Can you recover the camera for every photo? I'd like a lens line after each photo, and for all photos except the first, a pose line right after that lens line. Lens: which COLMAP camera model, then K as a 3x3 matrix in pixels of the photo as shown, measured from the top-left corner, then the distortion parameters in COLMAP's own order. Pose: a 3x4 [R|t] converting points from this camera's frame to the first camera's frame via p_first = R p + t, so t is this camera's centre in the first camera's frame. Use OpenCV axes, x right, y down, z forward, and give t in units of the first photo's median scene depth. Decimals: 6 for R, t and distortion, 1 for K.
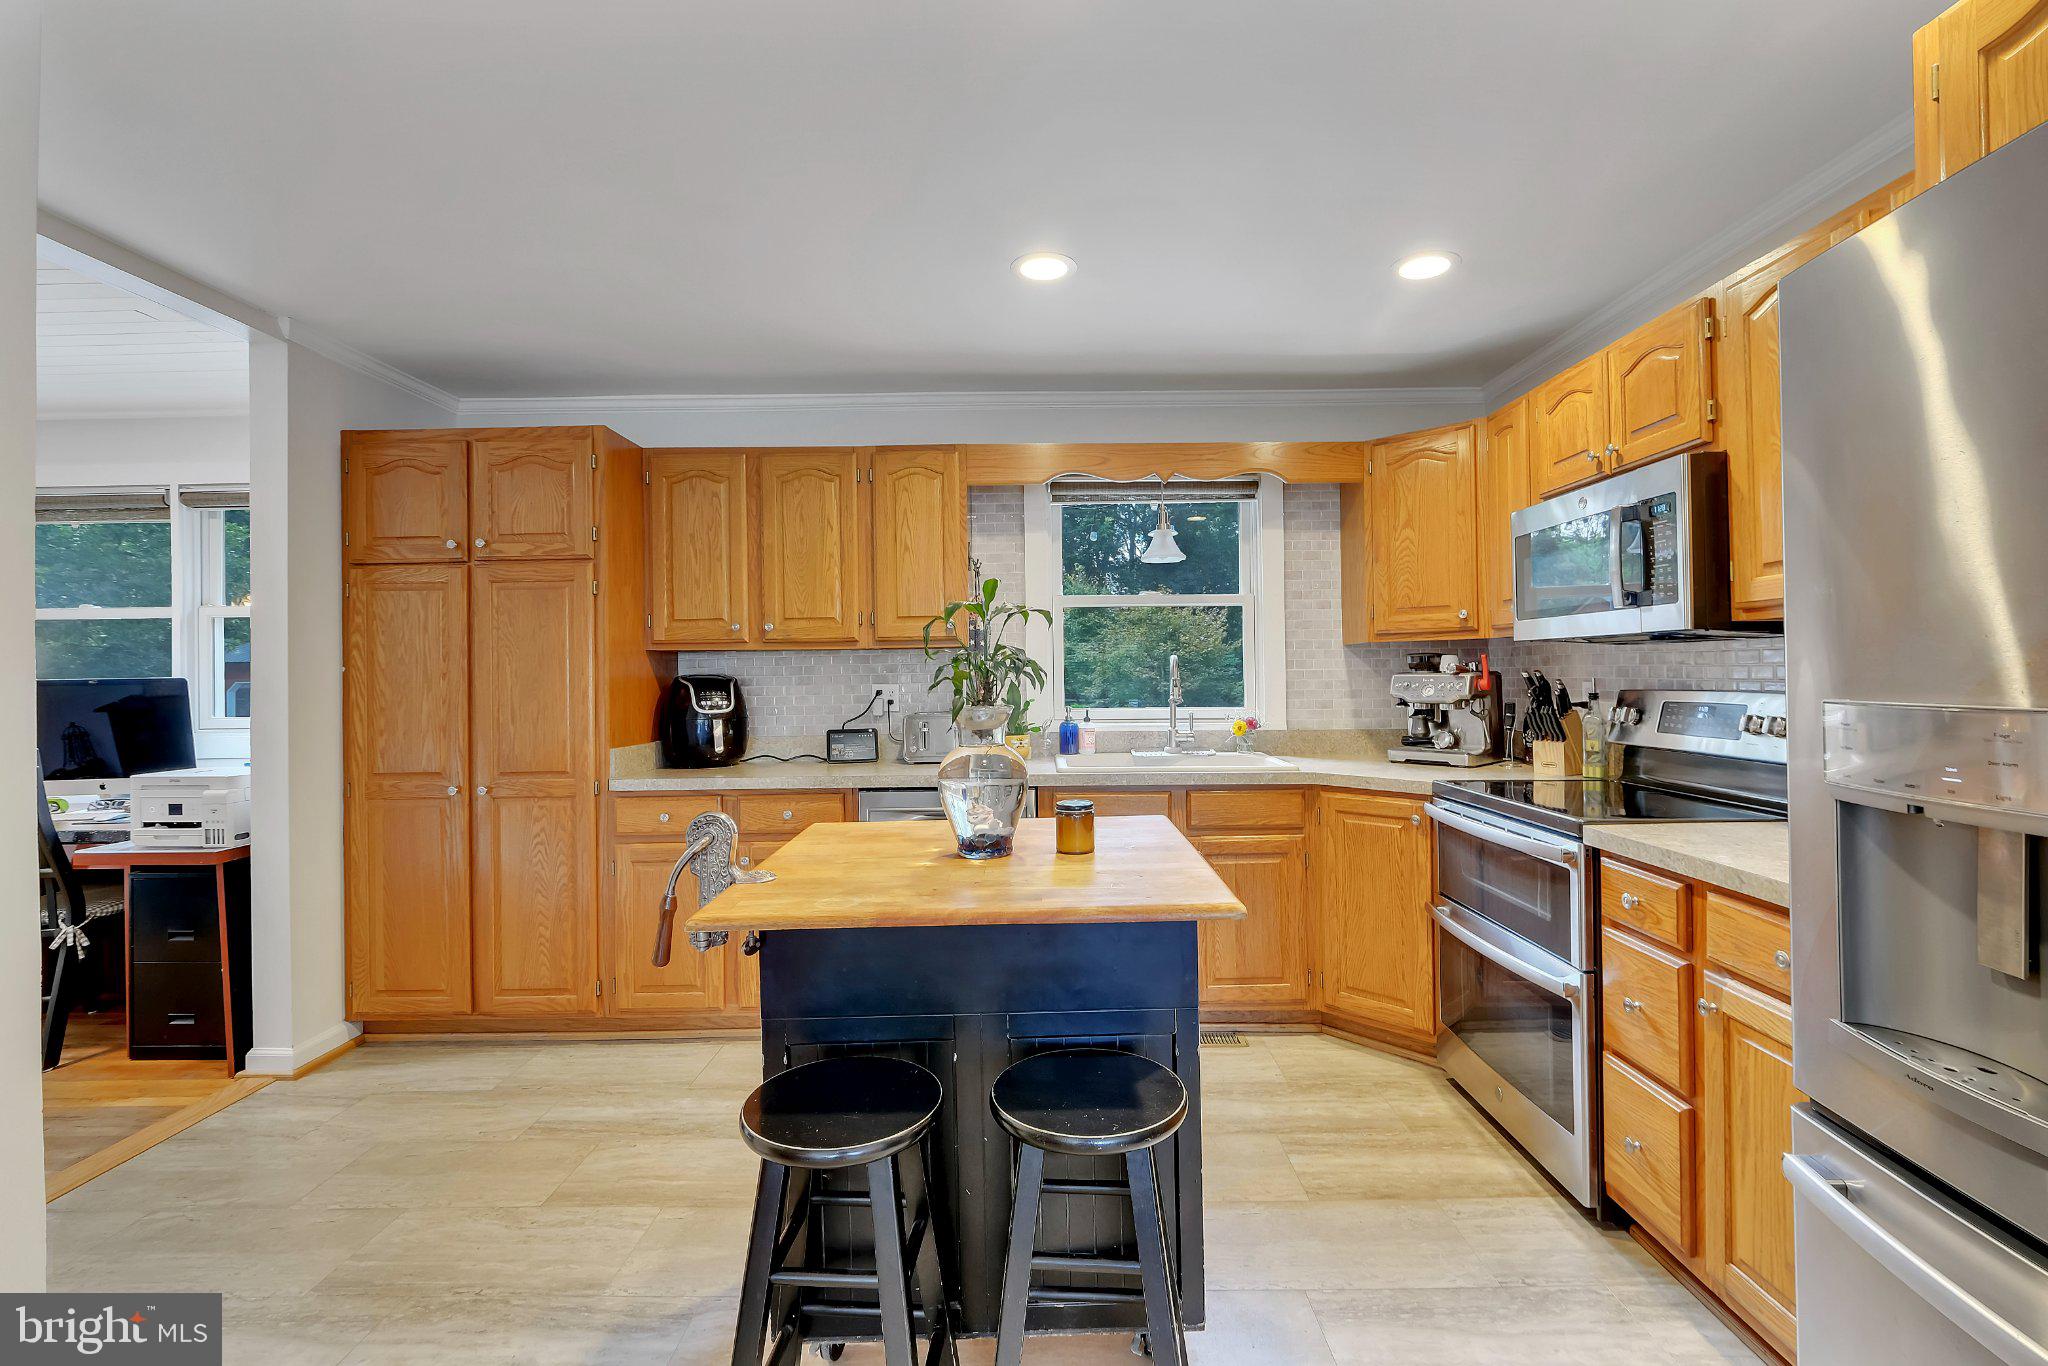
lens RADIAL K [[870.3, 0, 1028.8], [0, 870.3, 664.6], [0, 0, 1]] dist [0.000783, 0.000041]
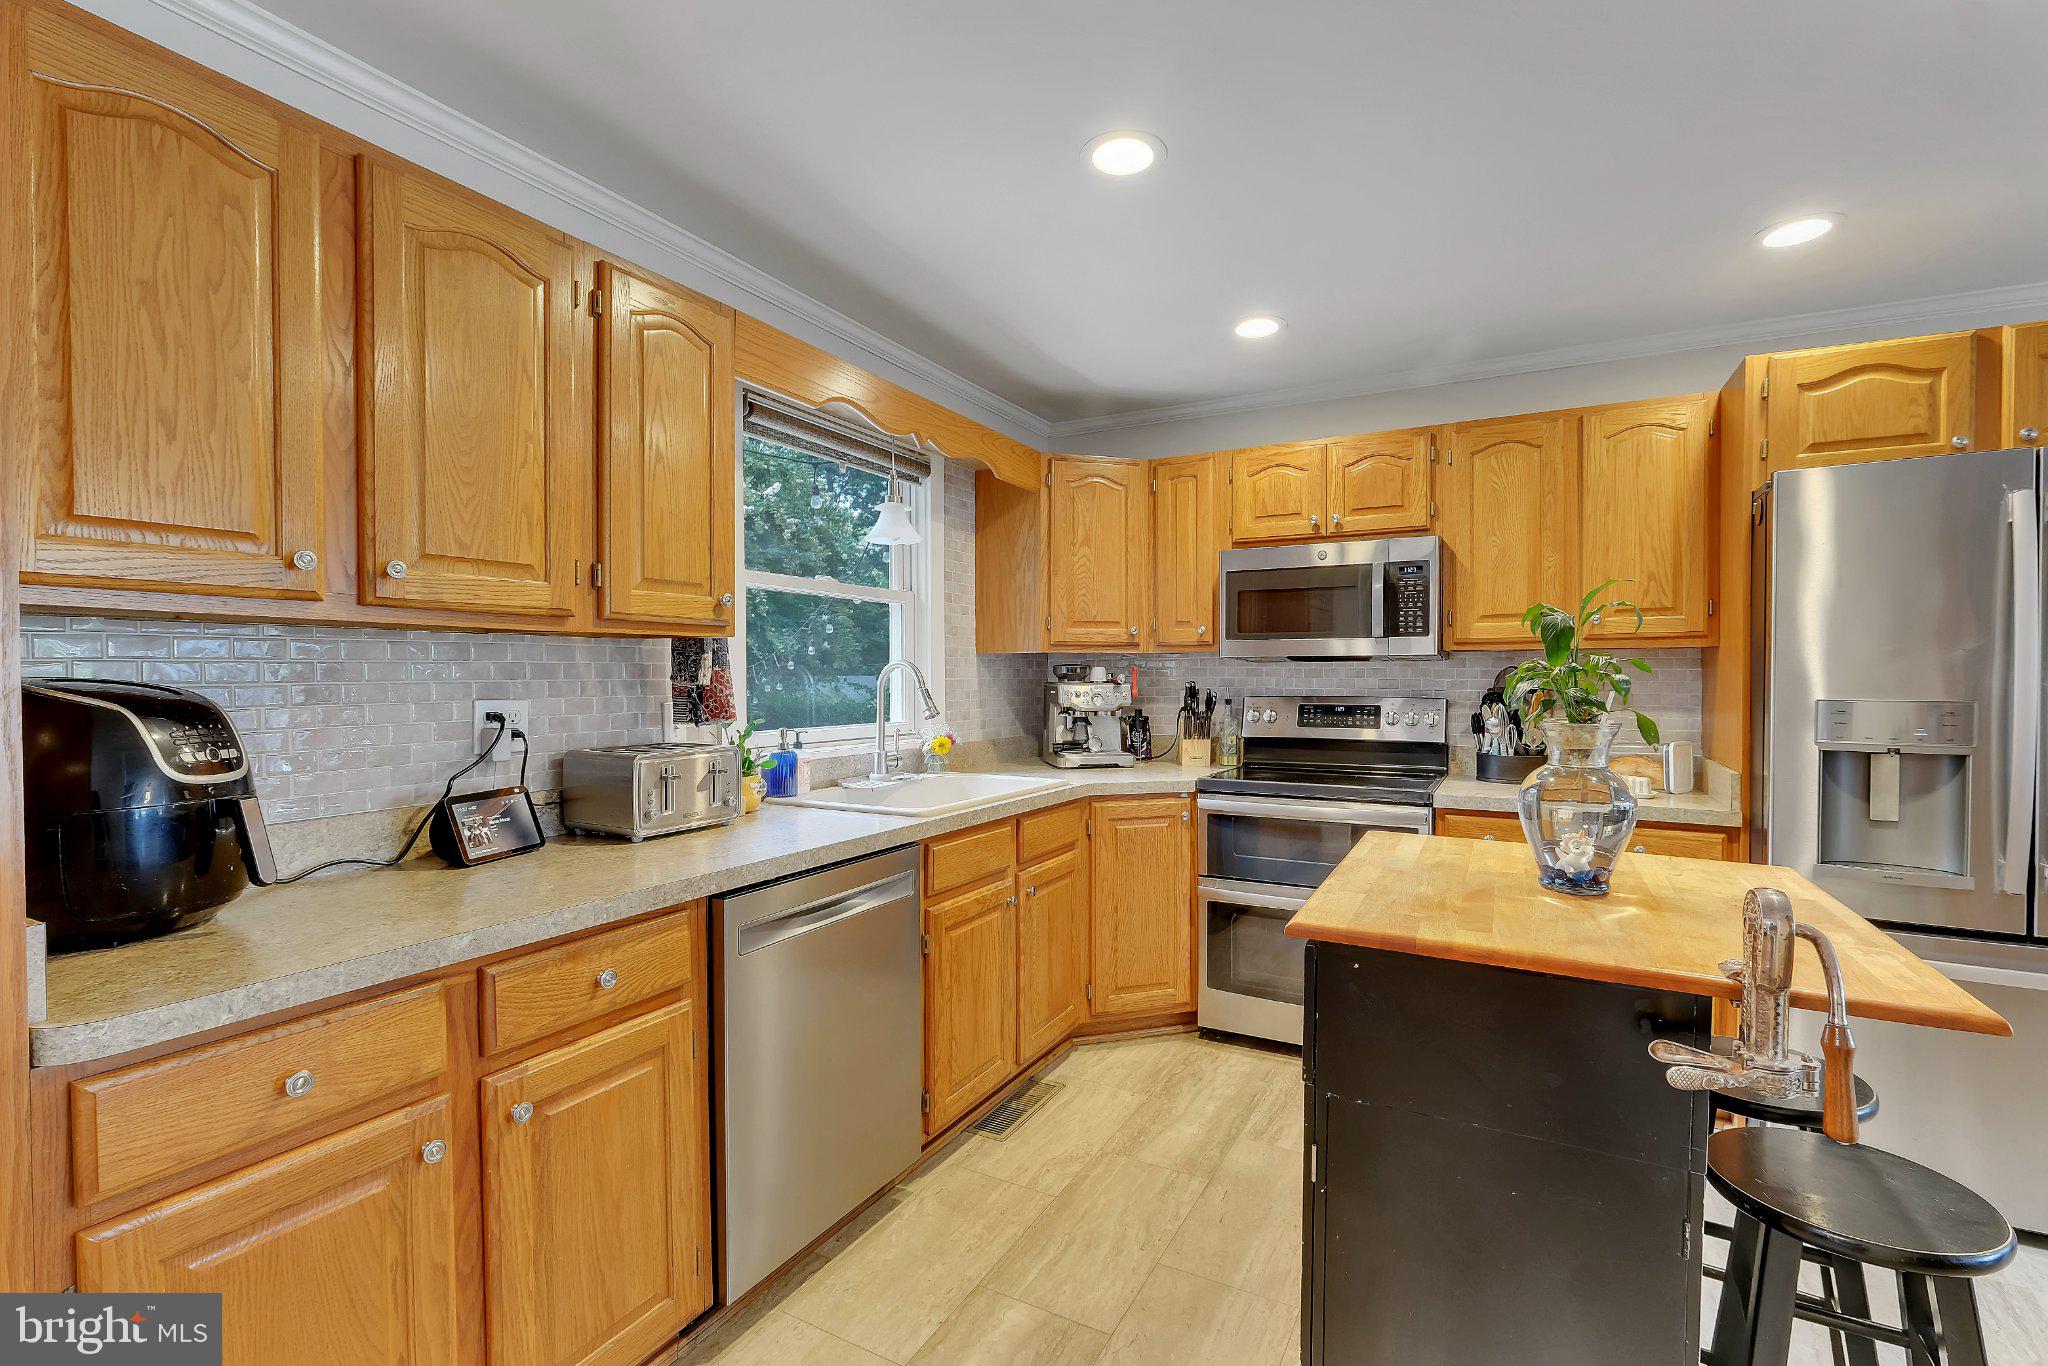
lens RADIAL K [[902.9, 0, 1024.0], [0, 902.9, 683.0], [0, 0, 1]] dist [-0.001249, -0.000175]
pose [[0.477504, 0.002764, 0.878625, -0.562765], [-0.012553, 0.999914, 0.003676, 0.006811], [-0.878540, -0.012785, 0.477498, 0.536978]]
